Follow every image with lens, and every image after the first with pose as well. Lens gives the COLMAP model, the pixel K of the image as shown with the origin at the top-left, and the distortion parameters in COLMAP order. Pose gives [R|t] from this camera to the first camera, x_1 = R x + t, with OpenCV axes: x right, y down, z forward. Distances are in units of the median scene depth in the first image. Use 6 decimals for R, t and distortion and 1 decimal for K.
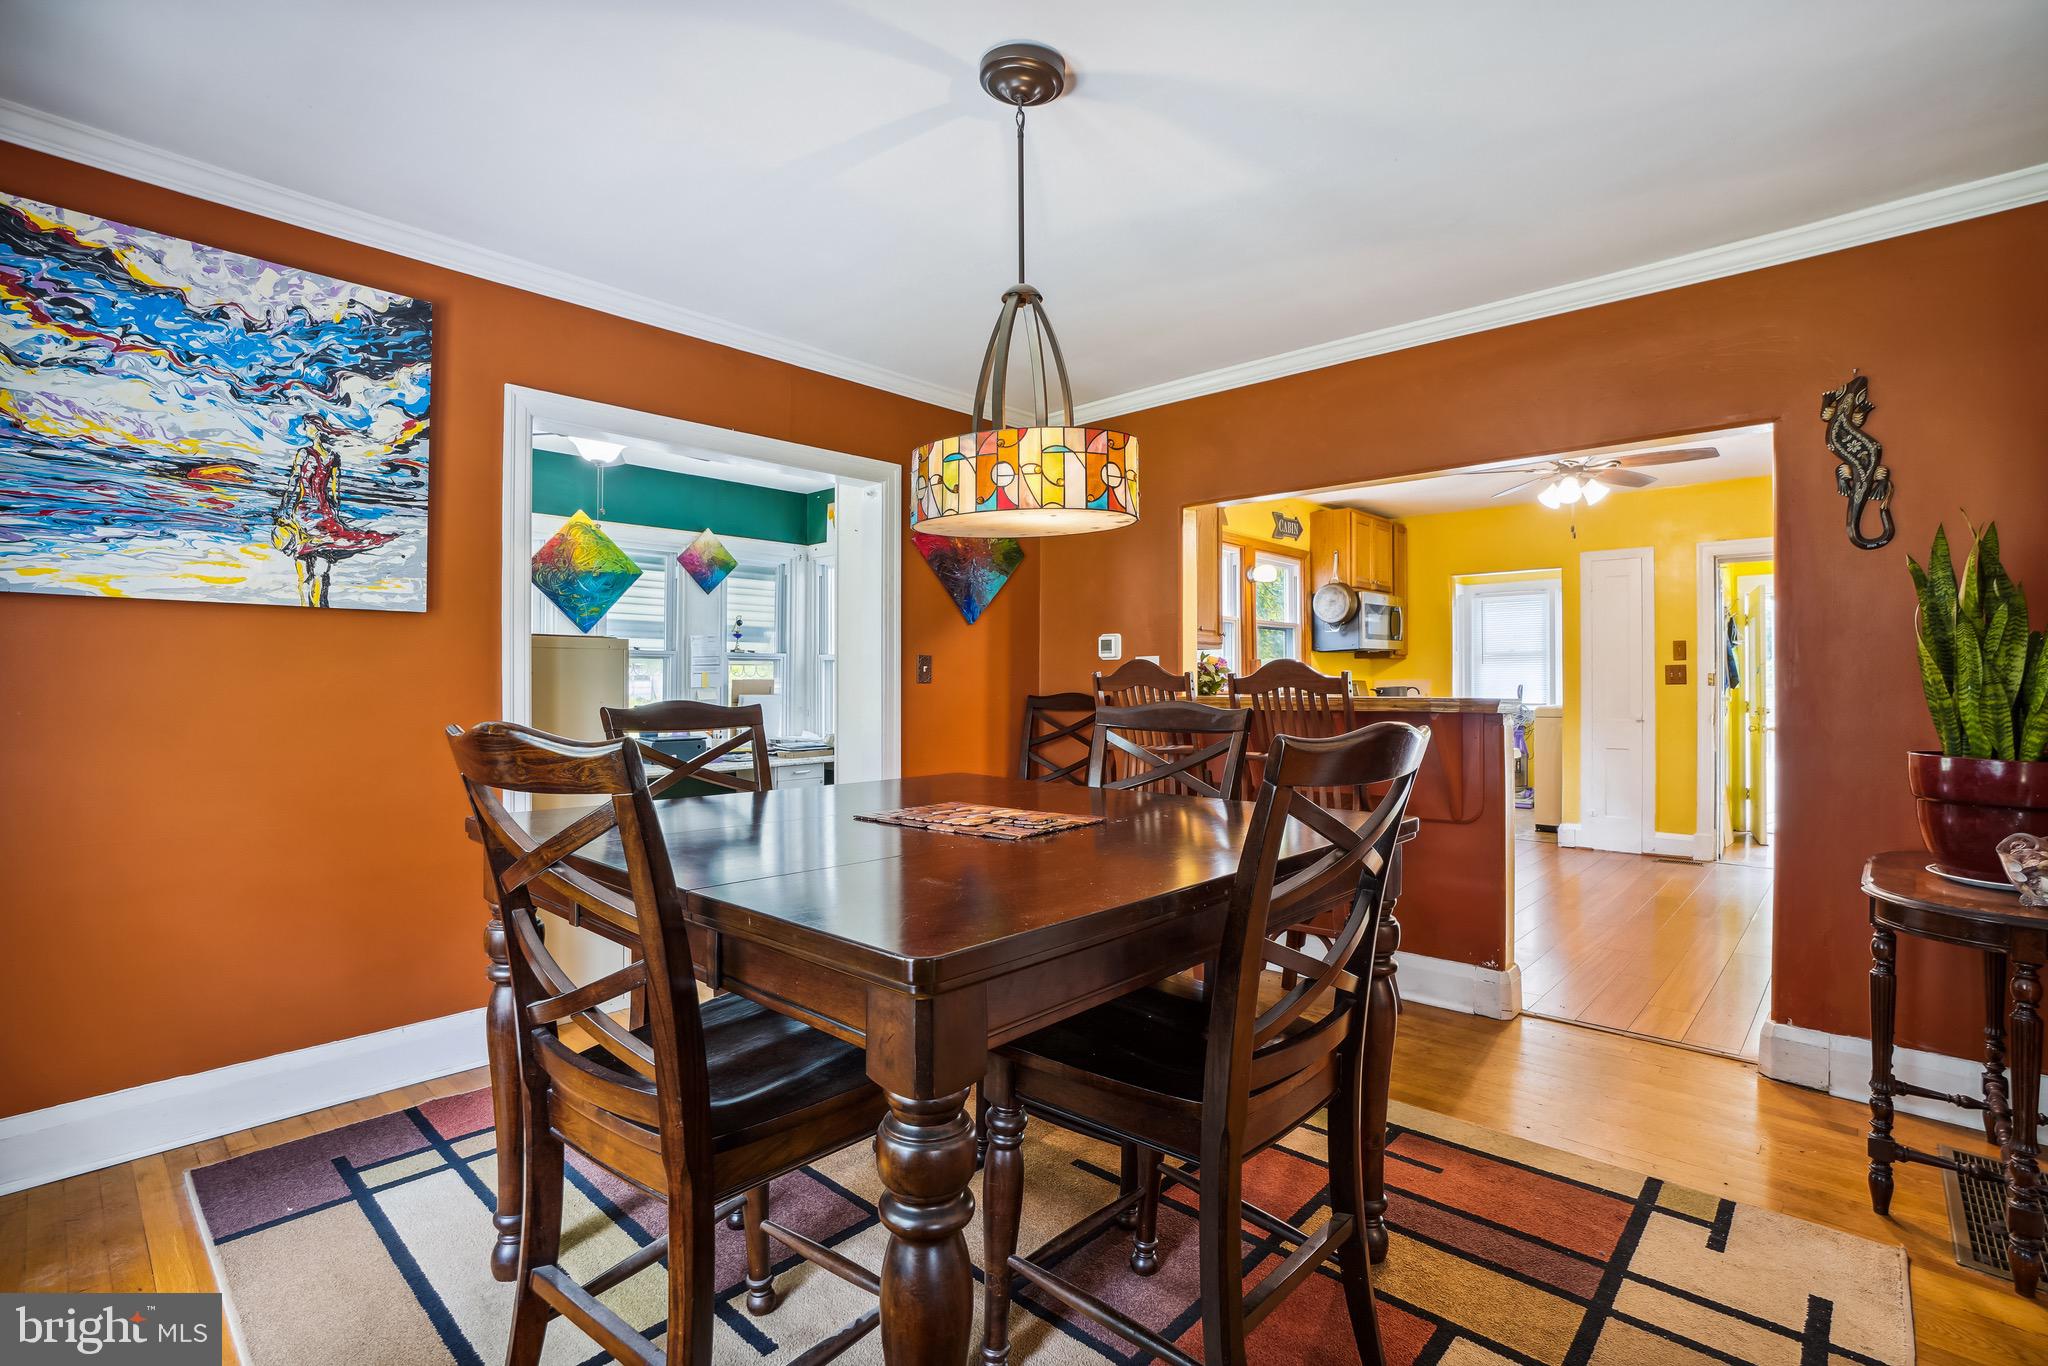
lens RADIAL K [[950.5, 0, 1020.3], [0, 950.5, 681.9], [0, 0, 1]] dist [-0.066818, 0.028420]
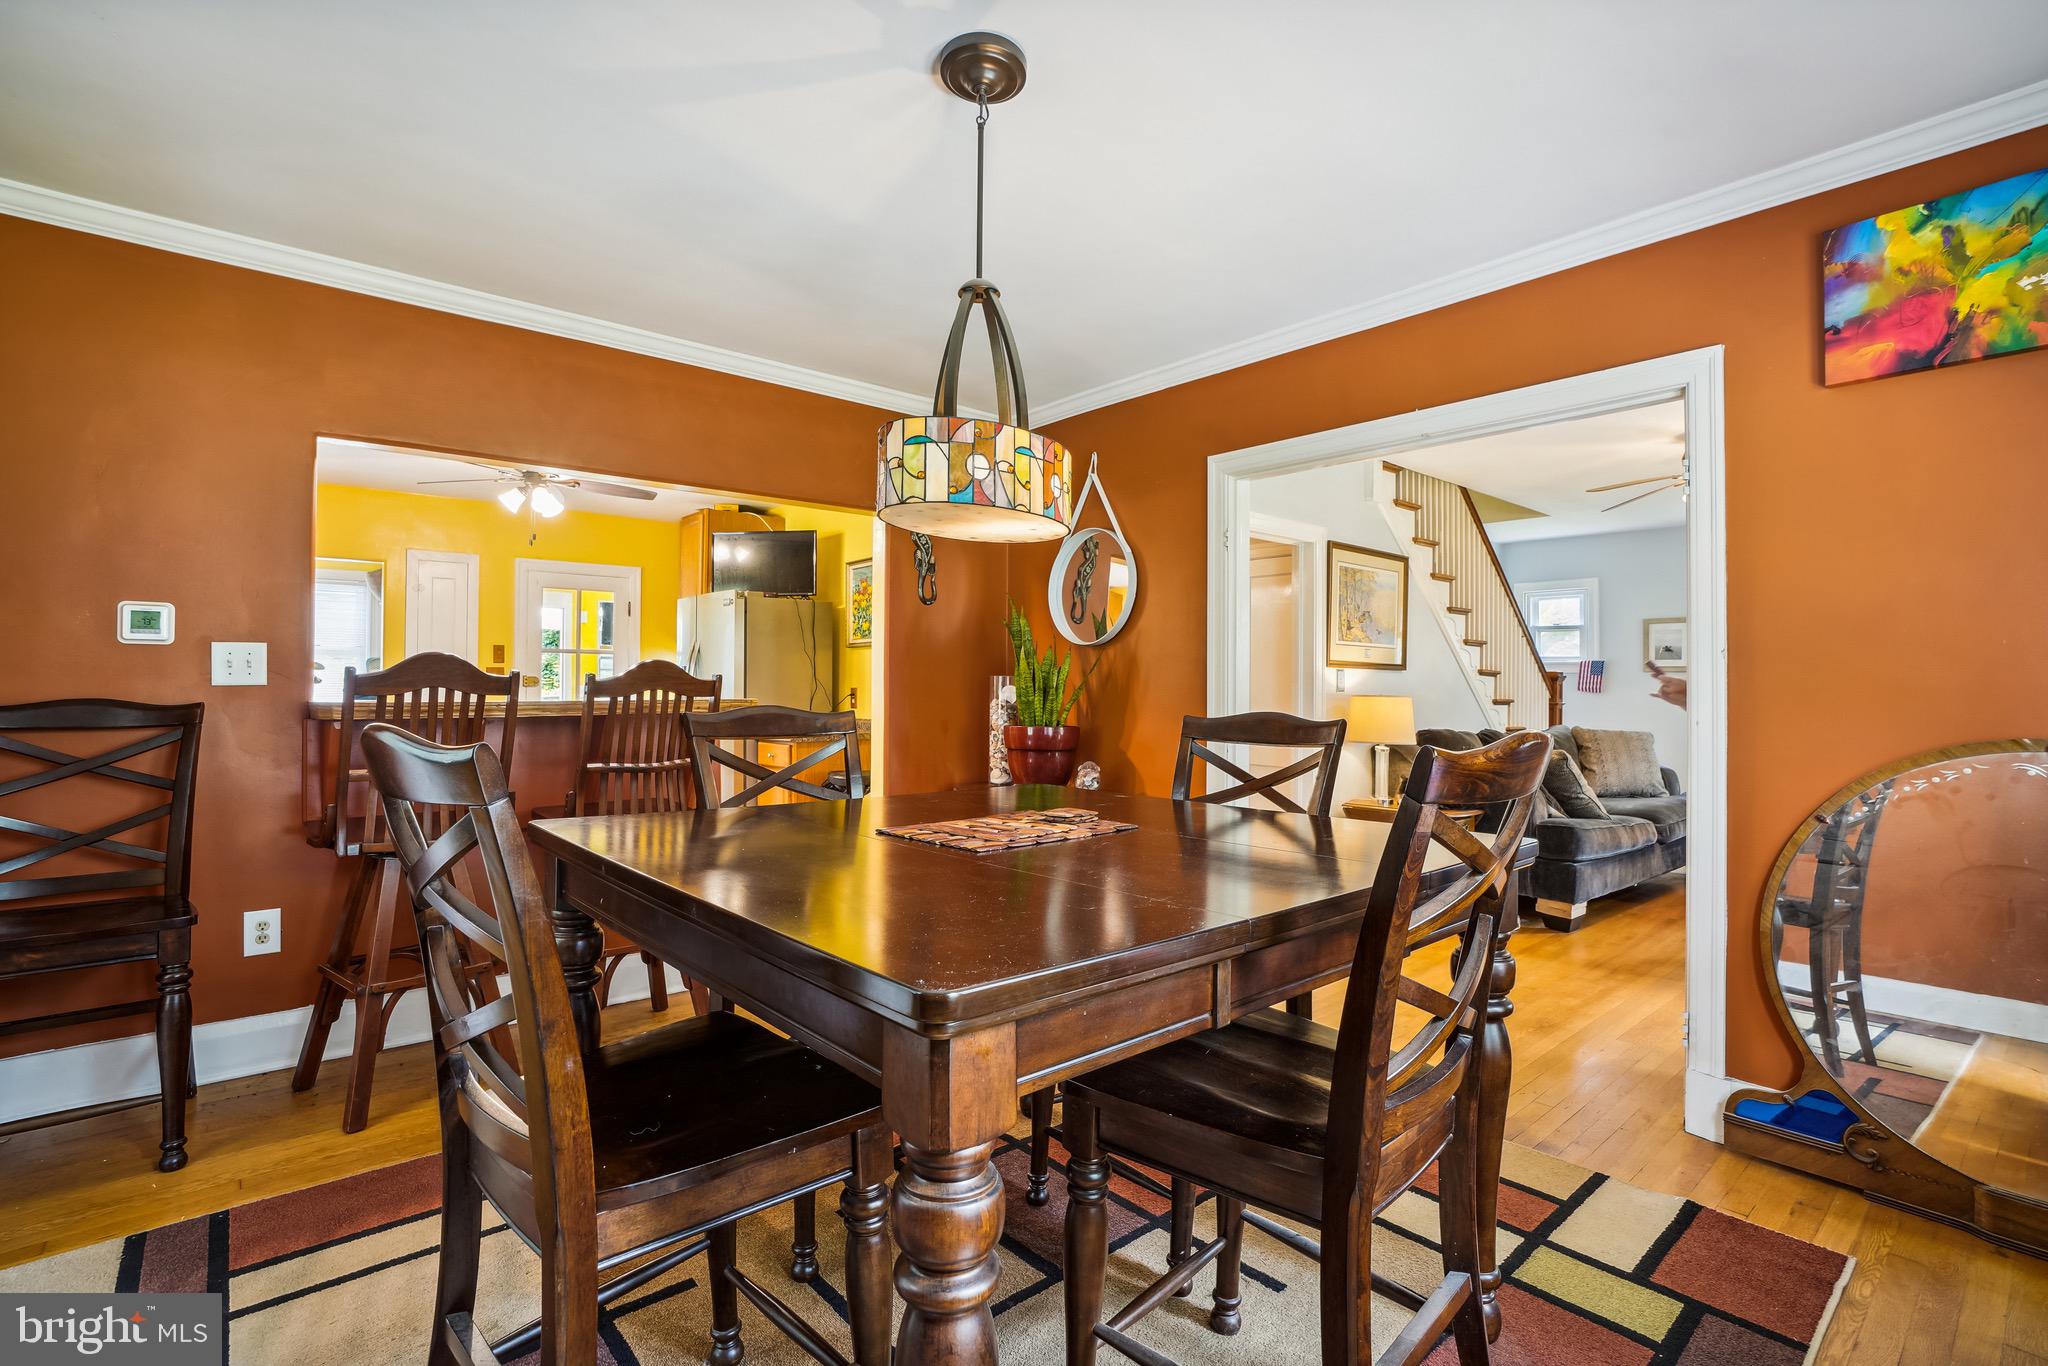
lens RADIAL K [[950.5, 0, 1020.3], [0, 950.5, 681.9], [0, 0, 1]] dist [-0.066818, 0.028420]
pose [[0.108192, 0.007124, 0.994105, -0.953577], [-0.006557, 0.999958, -0.006452, 0.002594], [-0.994108, -0.005820, 0.108234, 0.840071]]
